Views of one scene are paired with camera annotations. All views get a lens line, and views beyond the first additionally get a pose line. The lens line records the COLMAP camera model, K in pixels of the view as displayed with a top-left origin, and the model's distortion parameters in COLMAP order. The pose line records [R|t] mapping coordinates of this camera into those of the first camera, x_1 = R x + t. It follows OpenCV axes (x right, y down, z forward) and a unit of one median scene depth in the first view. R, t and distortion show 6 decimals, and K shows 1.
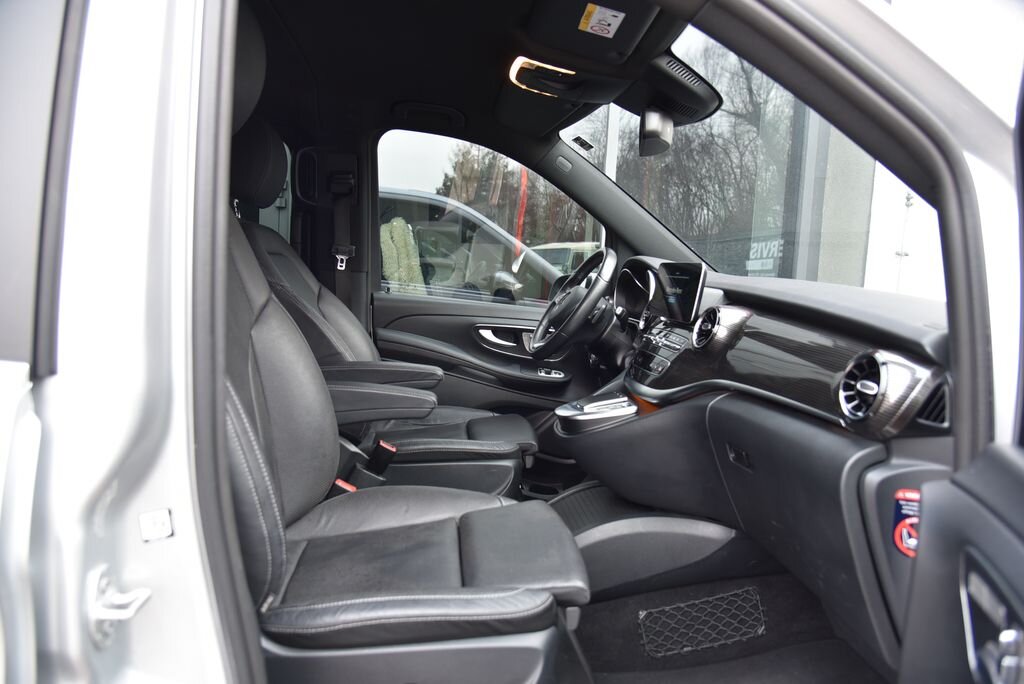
lens RADIAL K [[696.6, 0, 512.0], [0, 696.6, 342.0], [0, 0, 1]] dist [-0.118195, 0.059130]
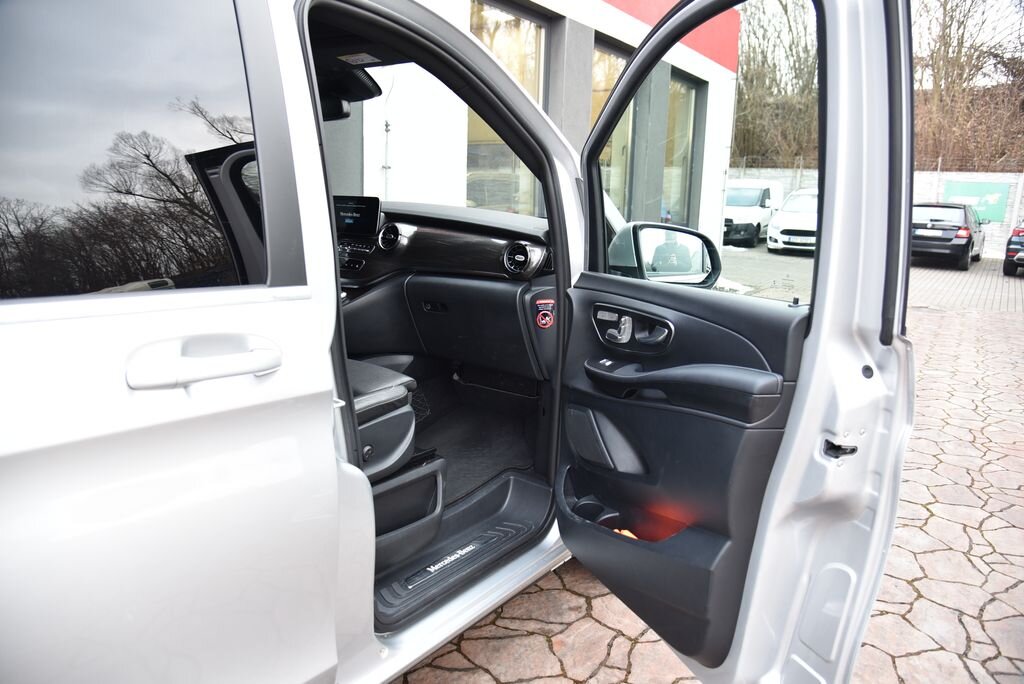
lens RADIAL K [[696.6, 0, 512.0], [0, 696.6, 342.0], [0, 0, 1]] dist [-0.118195, 0.059130]
pose [[0.661313, -0.201443, 0.722555, -1.233577], [0.088408, 0.977483, 0.191601, -0.106595], [-0.744882, -0.062829, 0.664232, -0.535938]]
